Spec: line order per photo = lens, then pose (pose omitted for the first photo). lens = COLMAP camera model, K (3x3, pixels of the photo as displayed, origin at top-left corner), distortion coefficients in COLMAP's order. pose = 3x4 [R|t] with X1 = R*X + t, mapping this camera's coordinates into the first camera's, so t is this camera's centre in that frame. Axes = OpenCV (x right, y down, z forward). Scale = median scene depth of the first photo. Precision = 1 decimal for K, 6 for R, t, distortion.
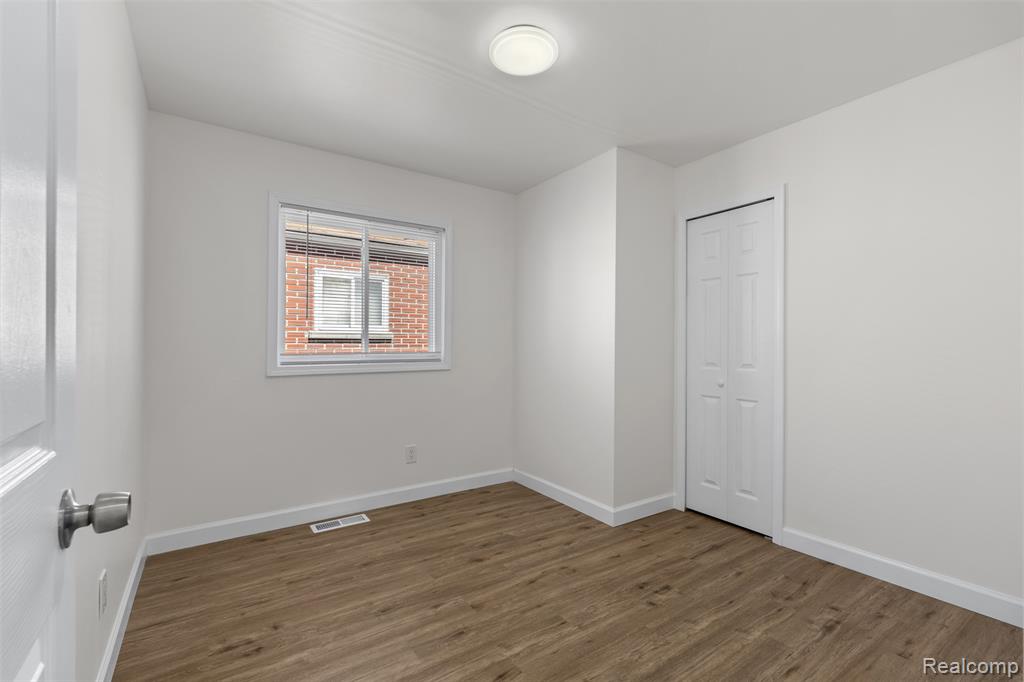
lens RADIAL K [[453.0, 0, 516.5], [0, 453.0, 341.6], [0, 0, 1]] dist [-0.003470, 0.000517]
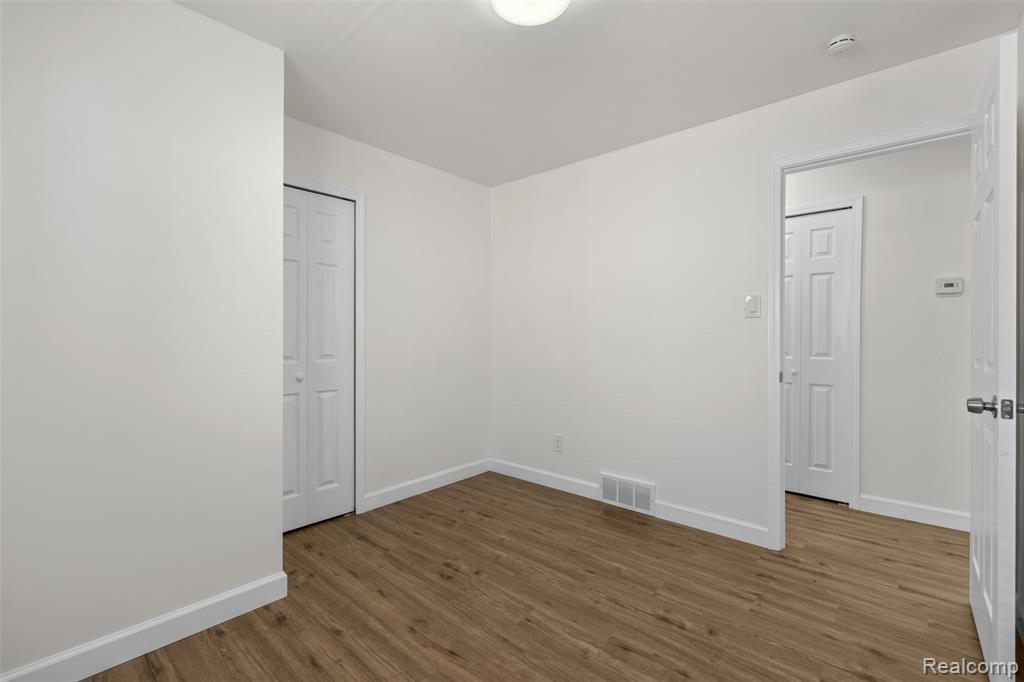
lens RADIAL K [[453.0, 0, 509.2], [0, 453.0, 336.7], [0, 0, 1]] dist [-0.003470, 0.000517]
pose [[-0.243374, -0.005581, 0.969916, -0.685346], [-0.007122, 0.999967, 0.003966, 0.003984], [-0.969906, -0.005942, -0.243406, 1.054607]]
